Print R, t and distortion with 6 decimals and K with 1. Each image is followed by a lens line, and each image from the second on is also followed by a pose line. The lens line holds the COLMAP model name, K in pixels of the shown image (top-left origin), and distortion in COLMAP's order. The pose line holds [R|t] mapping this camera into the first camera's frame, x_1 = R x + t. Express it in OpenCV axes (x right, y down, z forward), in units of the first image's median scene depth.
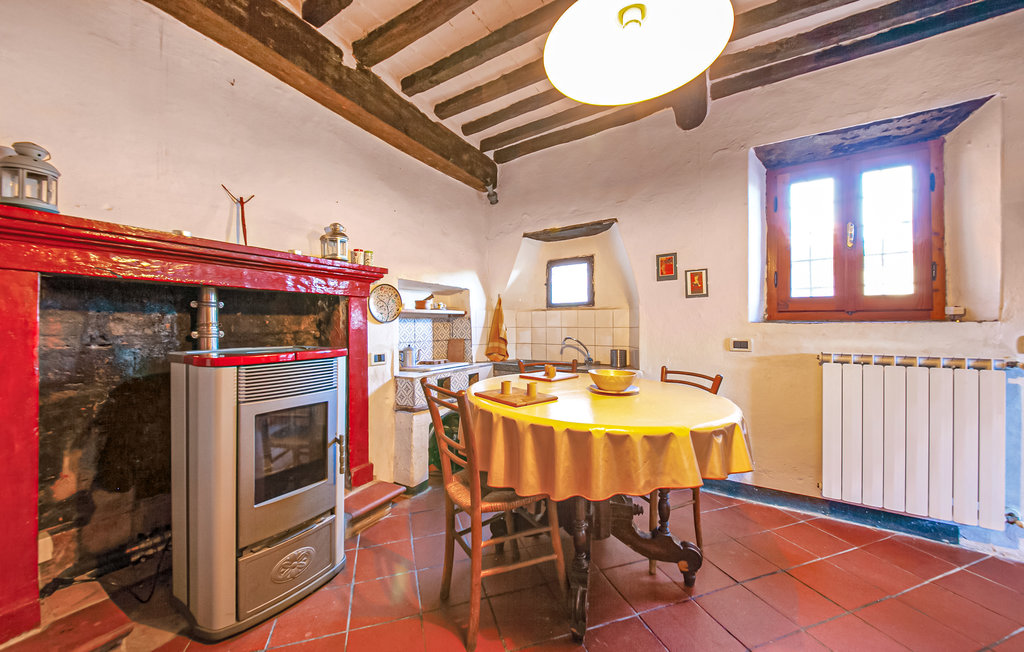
lens RADIAL K [[363.3, 0, 509.5], [0, 363.3, 322.4], [0, 0, 1]] dist [-0.000353, -0.000006]
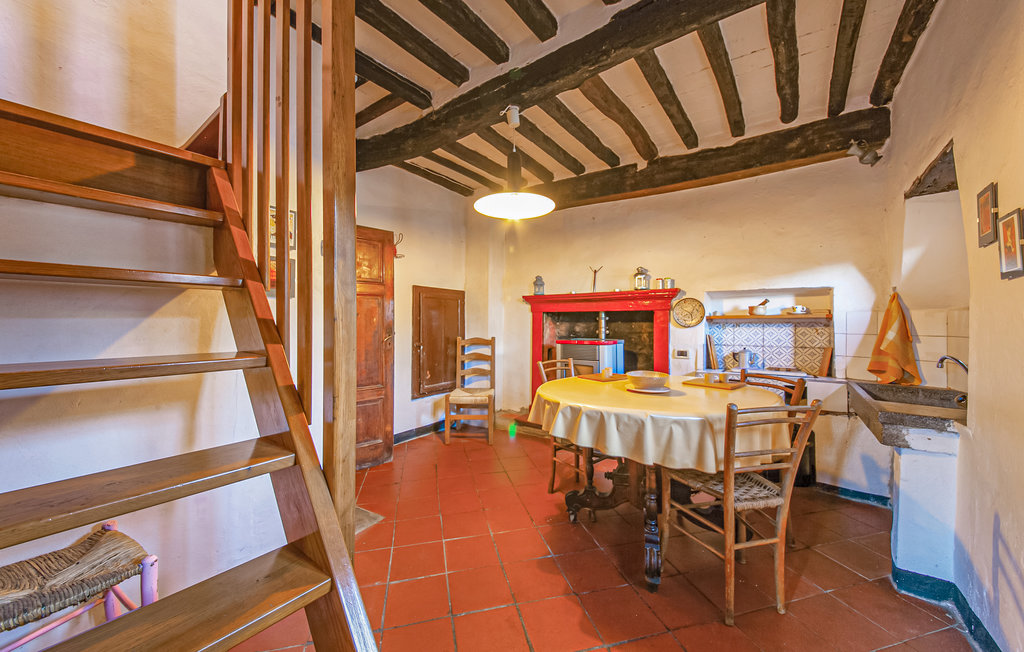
lens RADIAL K [[363.3, 0, 512.2], [0, 363.3, 324.9], [0, 0, 1]] dist [-0.000353, -0.000006]
pose [[-0.084407, 0.007466, -0.996403, 1.162541], [0.003706, 0.999967, 0.007179, -0.023754], [0.996424, -0.003087, -0.084432, 0.532621]]
